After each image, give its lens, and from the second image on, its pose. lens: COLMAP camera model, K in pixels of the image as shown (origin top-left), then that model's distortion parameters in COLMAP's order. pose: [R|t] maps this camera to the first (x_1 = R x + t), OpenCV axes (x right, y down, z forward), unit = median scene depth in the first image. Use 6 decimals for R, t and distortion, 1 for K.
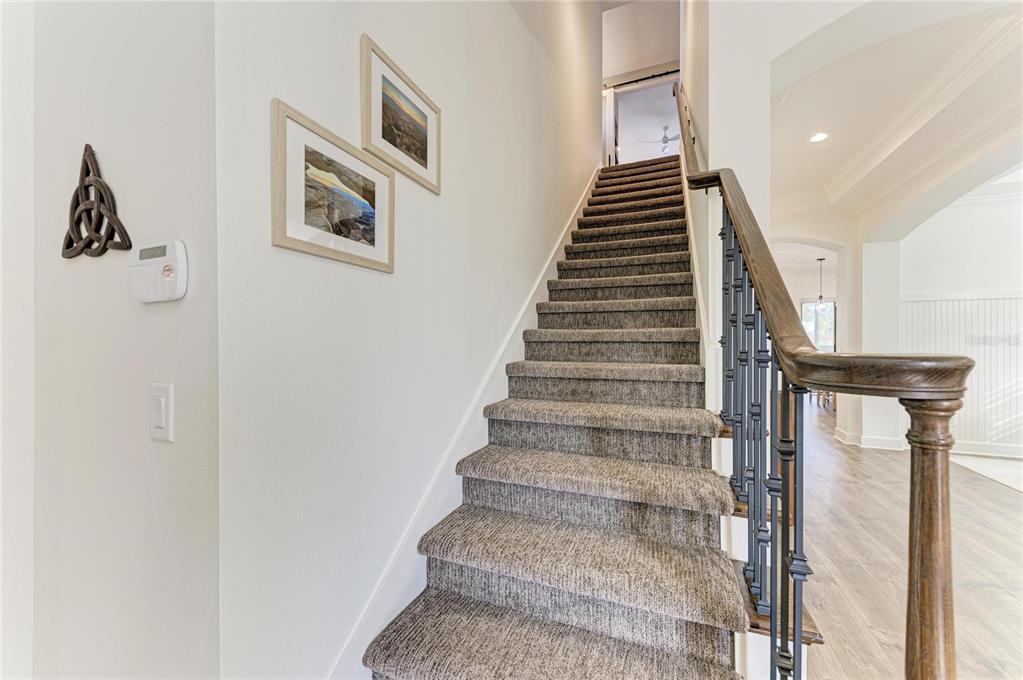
lens RADIAL K [[392.8, 0, 512.5], [0, 392.8, 340.8], [0, 0, 1]] dist [0.001631, 0.000045]
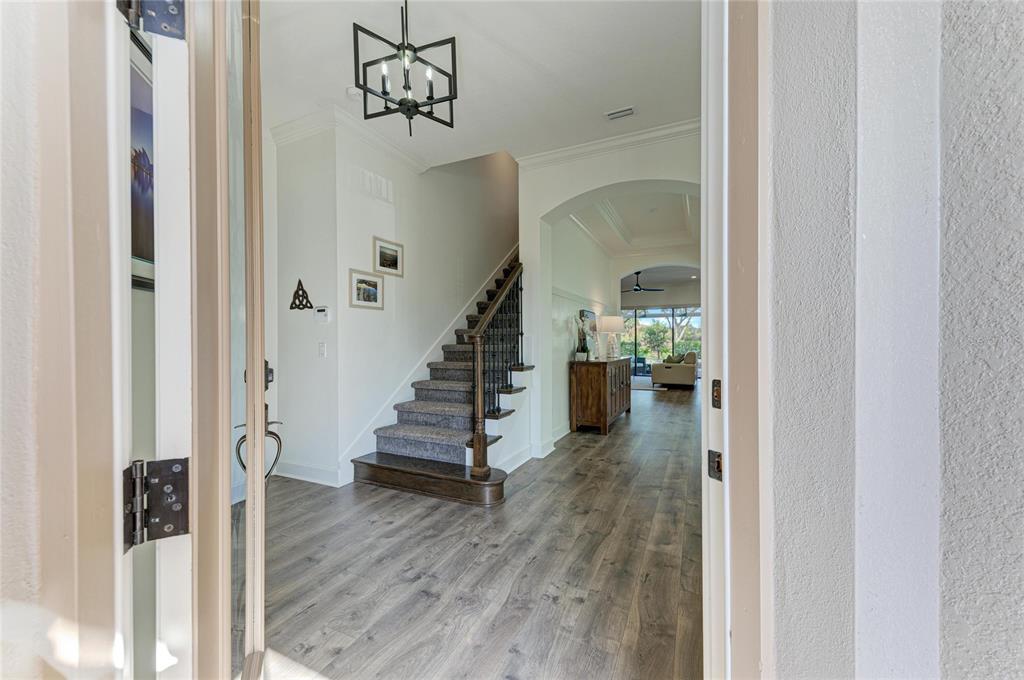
lens RADIAL K [[393.2, 0, 512.6], [0, 393.2, 342.6], [0, 0, 1]] dist [0.001631, 0.000045]
pose [[0.998400, -0.003560, -0.056436, 0.919294], [0.003818, 0.999983, 0.004456, 0.070094], [0.056419, -0.004664, 0.998396, -2.111002]]
